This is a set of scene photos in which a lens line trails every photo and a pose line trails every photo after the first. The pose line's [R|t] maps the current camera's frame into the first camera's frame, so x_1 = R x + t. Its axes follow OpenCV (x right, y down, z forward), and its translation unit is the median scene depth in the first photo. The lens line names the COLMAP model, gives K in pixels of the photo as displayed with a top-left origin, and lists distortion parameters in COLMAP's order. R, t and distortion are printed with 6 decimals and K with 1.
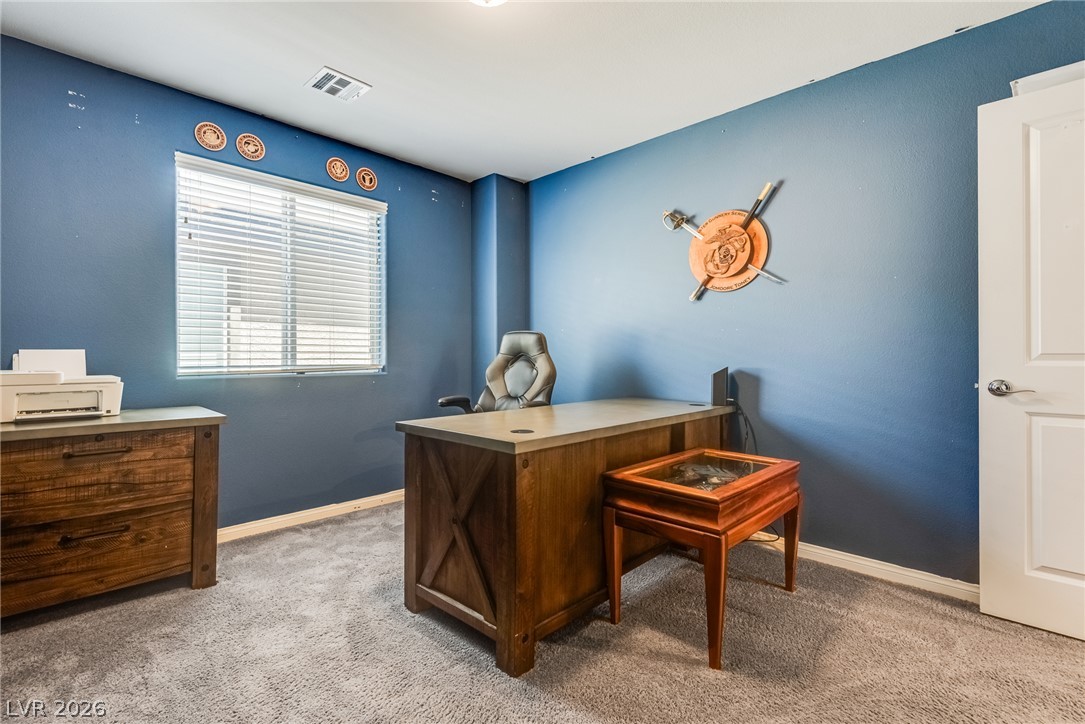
lens RADIAL K [[498.5, 0, 536.2], [0, 498.5, 359.8], [0, 0, 1]] dist [0.008883, -0.001179]
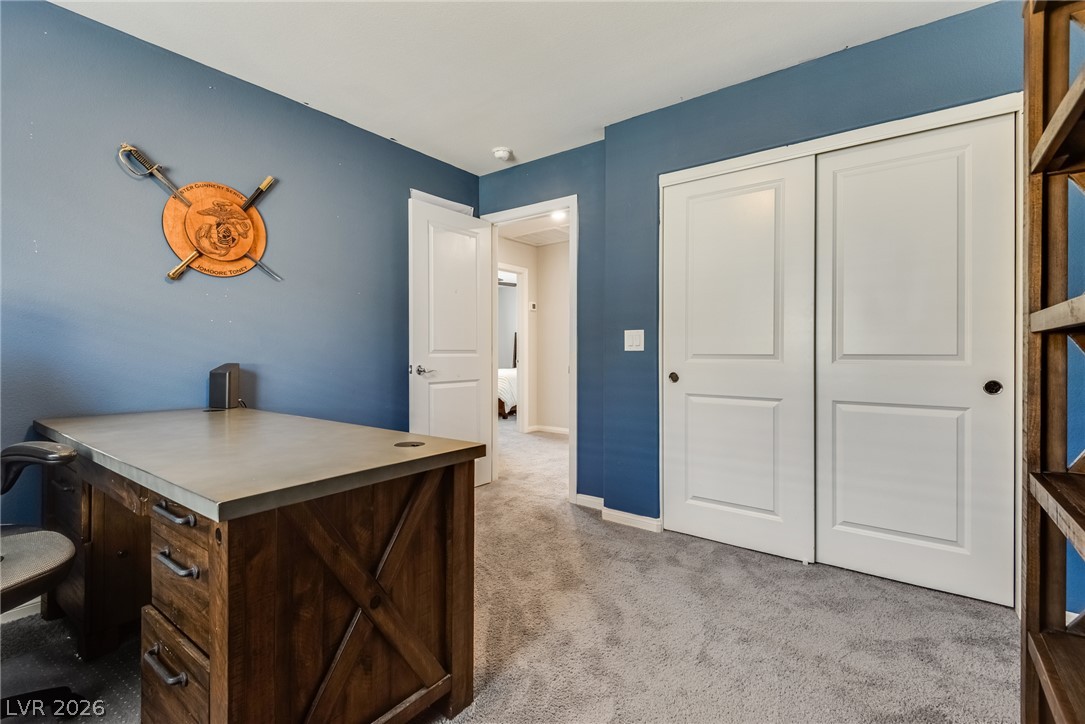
lens RADIAL K [[498.5, 0, 536.7], [0, 498.5, 353.7], [0, 0, 1]] dist [0.008883, -0.001179]
pose [[-0.122277, -0.009462, 0.992451, -0.559912], [0.002018, 0.999950, 0.009782, -0.010537], [-0.992494, 0.003199, -0.122252, 0.570482]]
